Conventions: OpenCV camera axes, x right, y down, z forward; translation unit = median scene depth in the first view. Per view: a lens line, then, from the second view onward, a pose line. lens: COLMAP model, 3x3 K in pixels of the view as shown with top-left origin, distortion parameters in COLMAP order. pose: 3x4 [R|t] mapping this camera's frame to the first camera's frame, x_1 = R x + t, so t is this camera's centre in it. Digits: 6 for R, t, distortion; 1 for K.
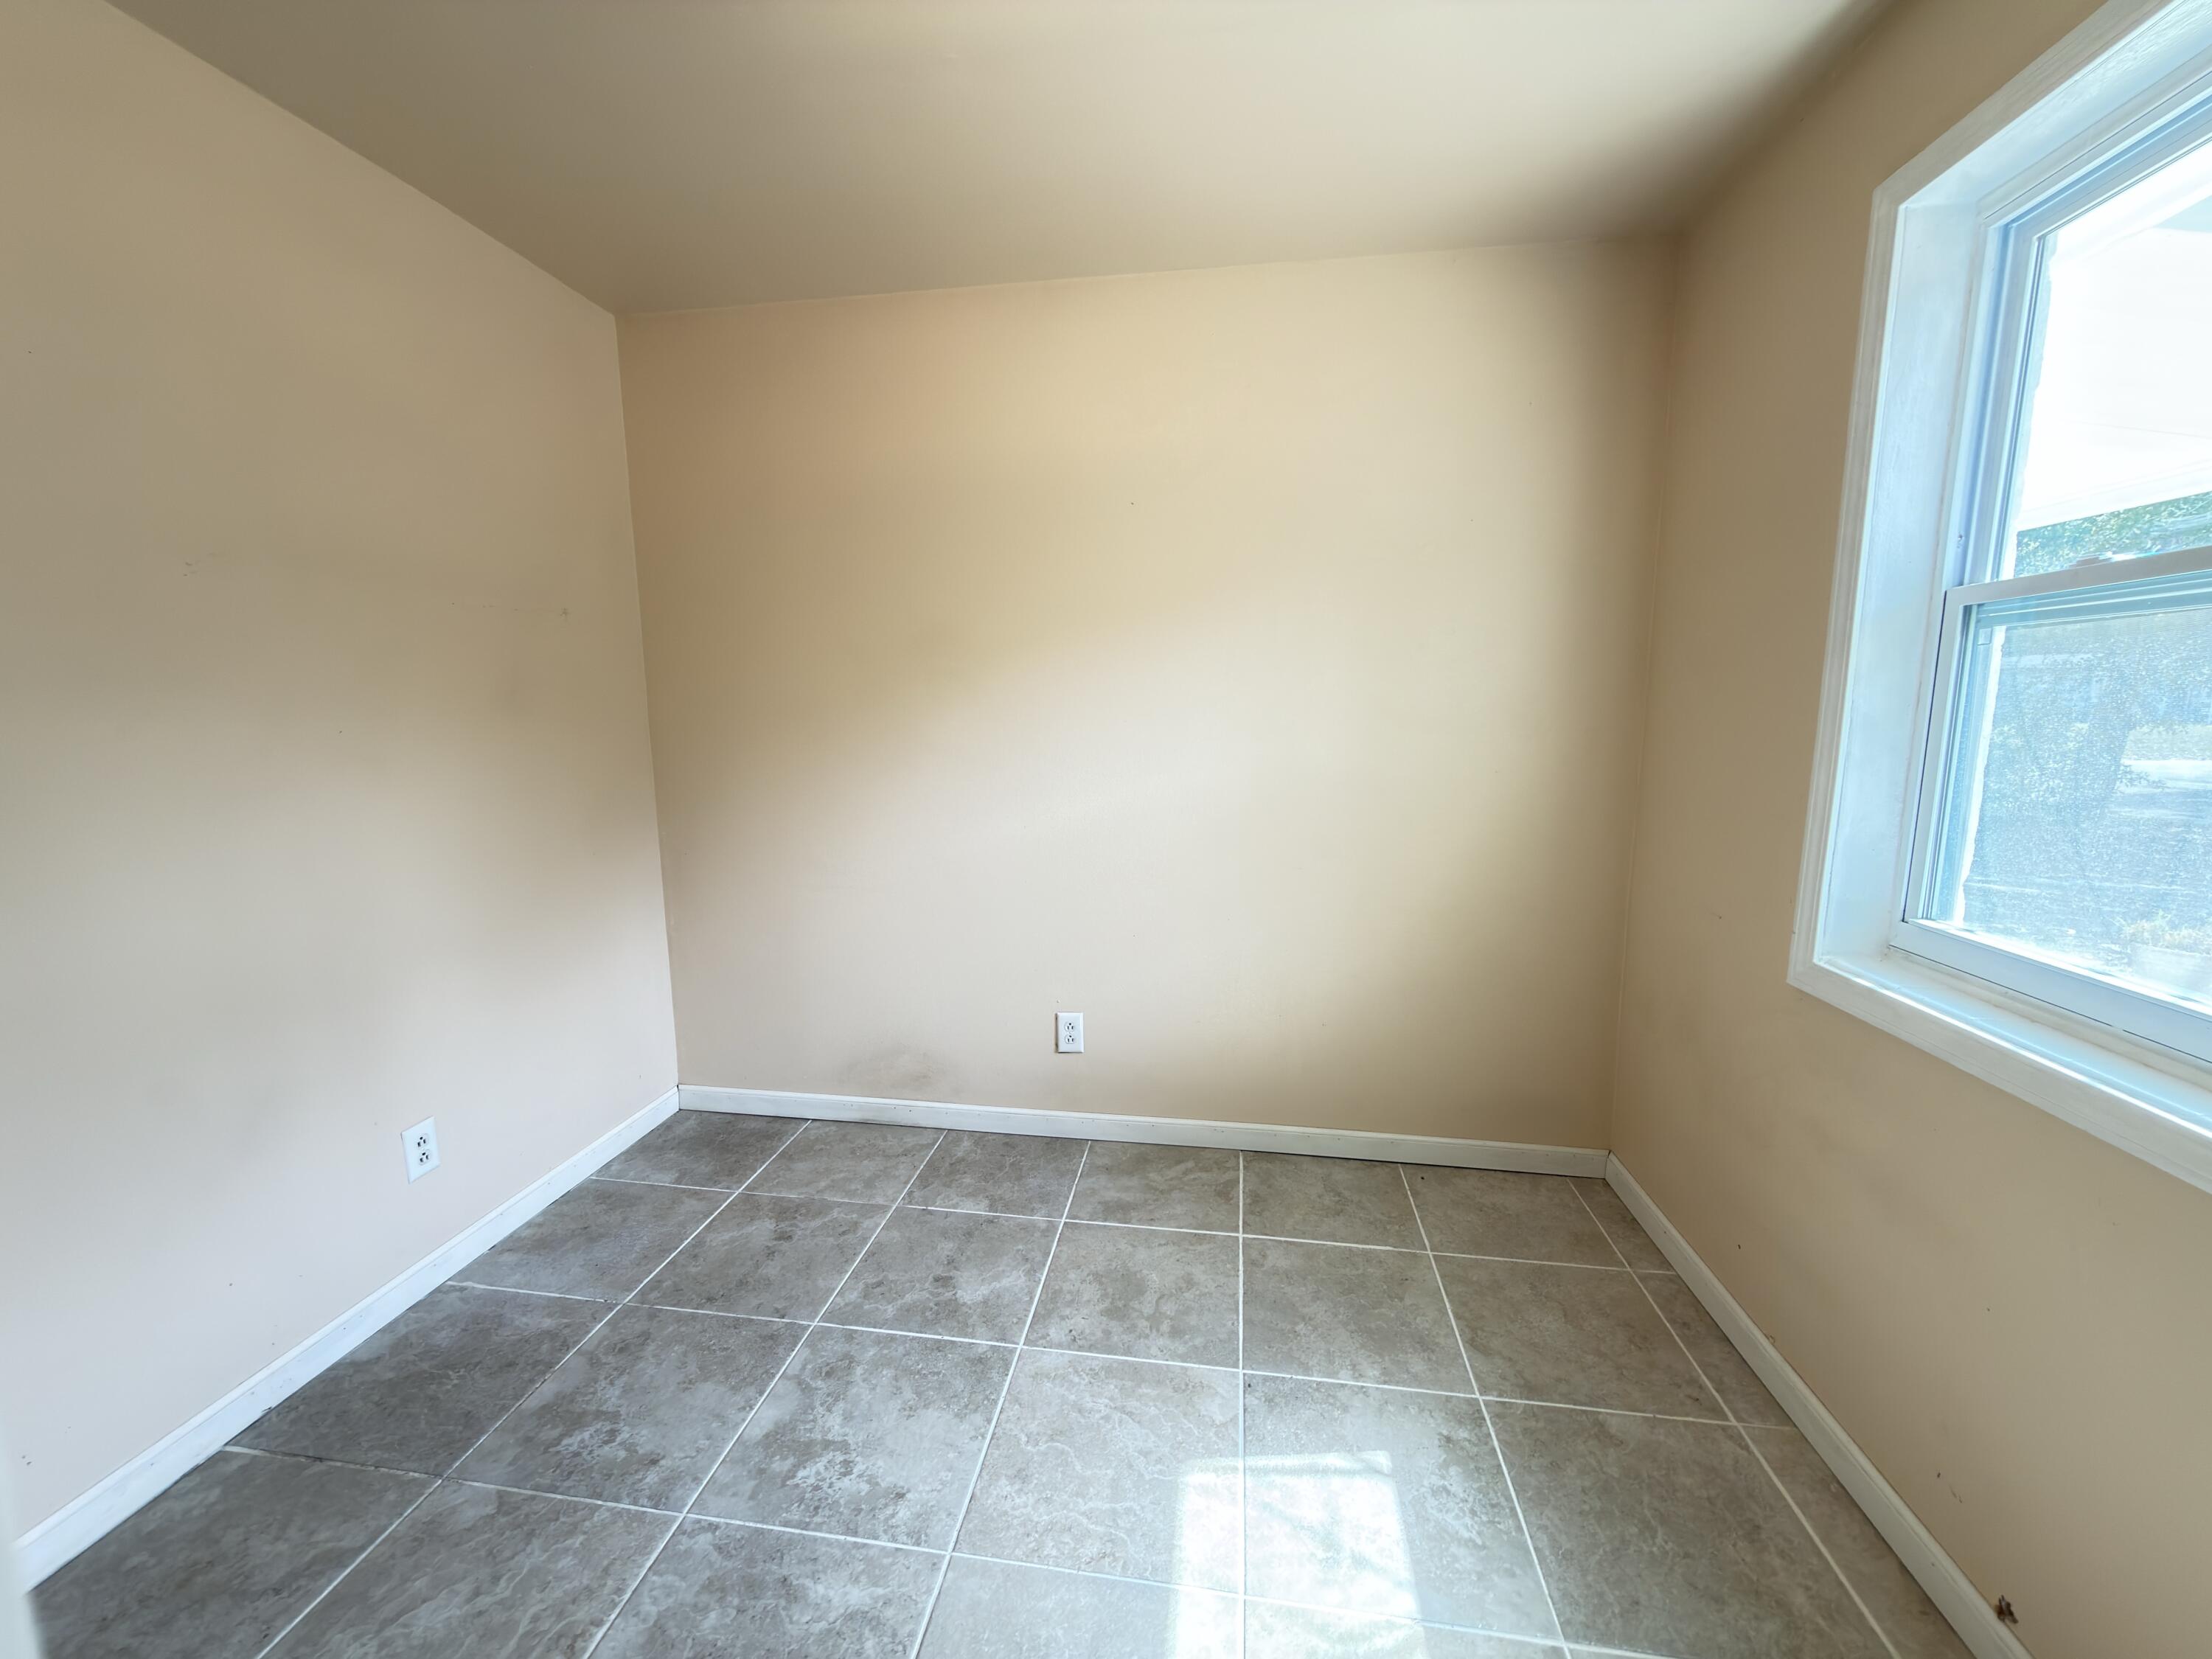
lens RADIAL K [[880.1, 0, 1108.9], [0, 880.1, 829.7], [0, 0, 1]] dist [0.000052, -0.000340]
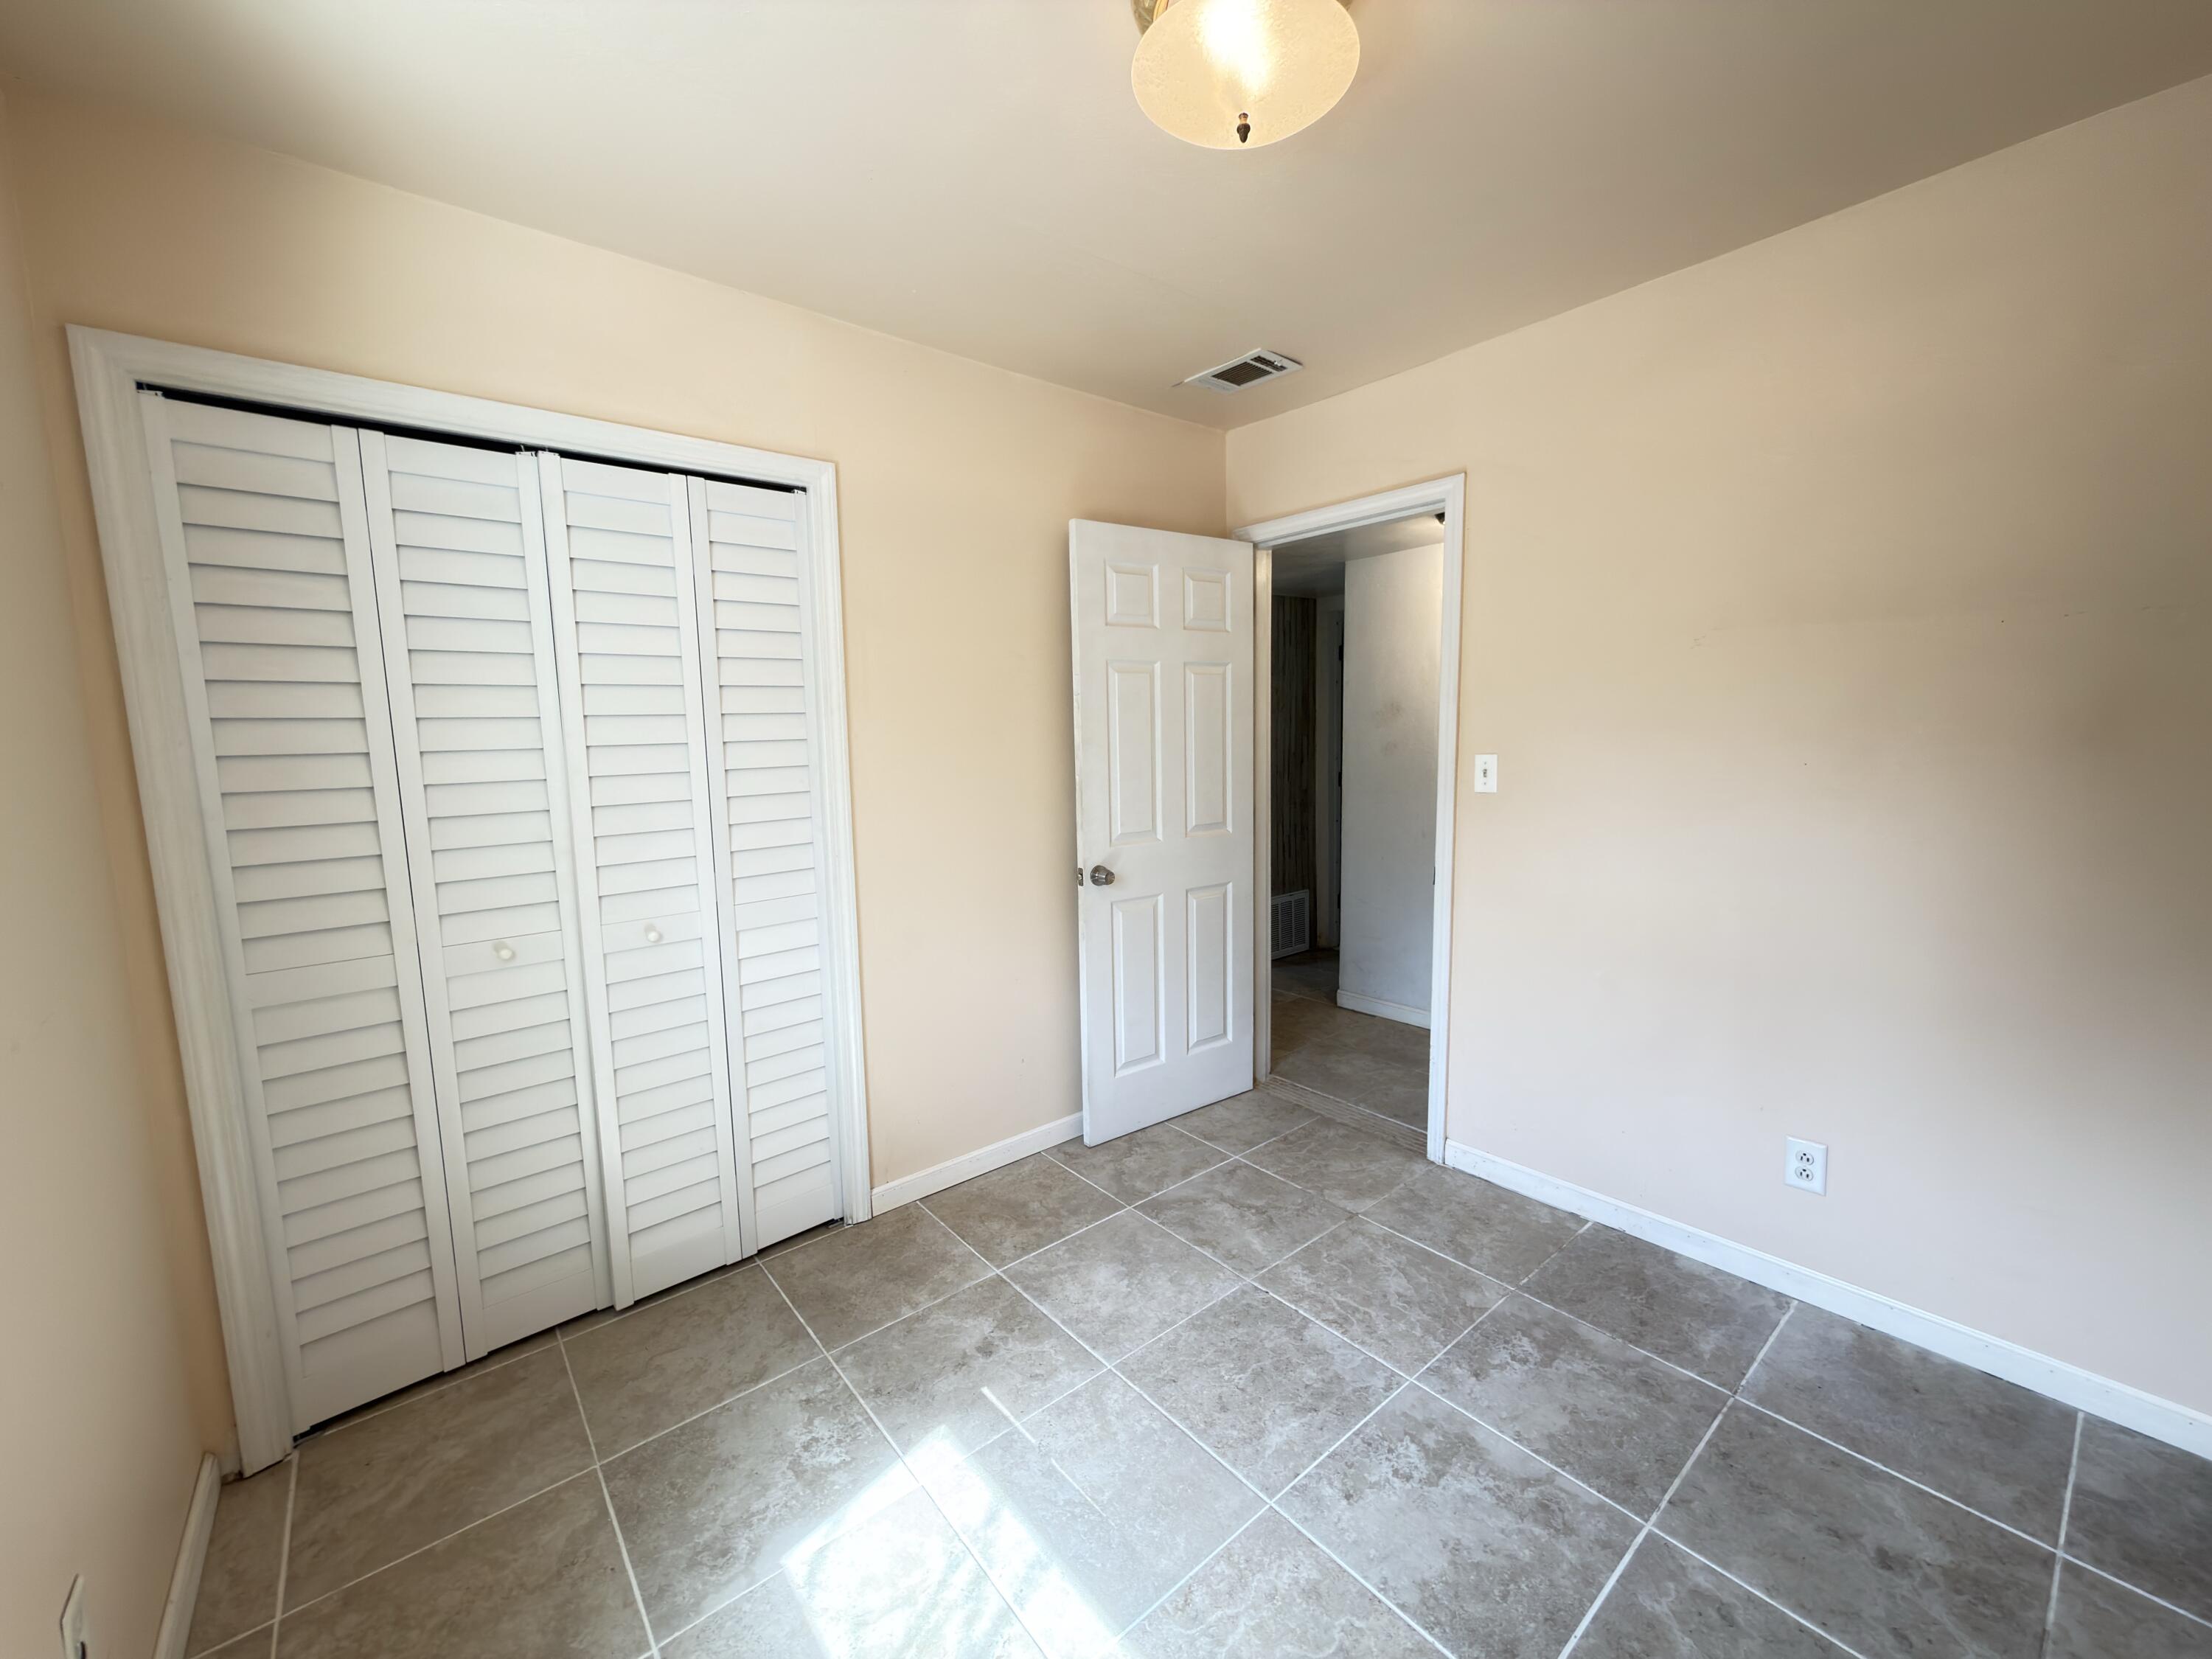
lens RADIAL K [[880.1, 0, 1108.9], [0, 880.1, 829.7], [0, 0, 1]] dist [0.000052, -0.000340]
pose [[-0.667261, 0.105797, -0.737272, 0.620100], [-0.082314, 0.973322, 0.214168, -0.224185], [0.740262, 0.203594, -0.640751, 1.224116]]
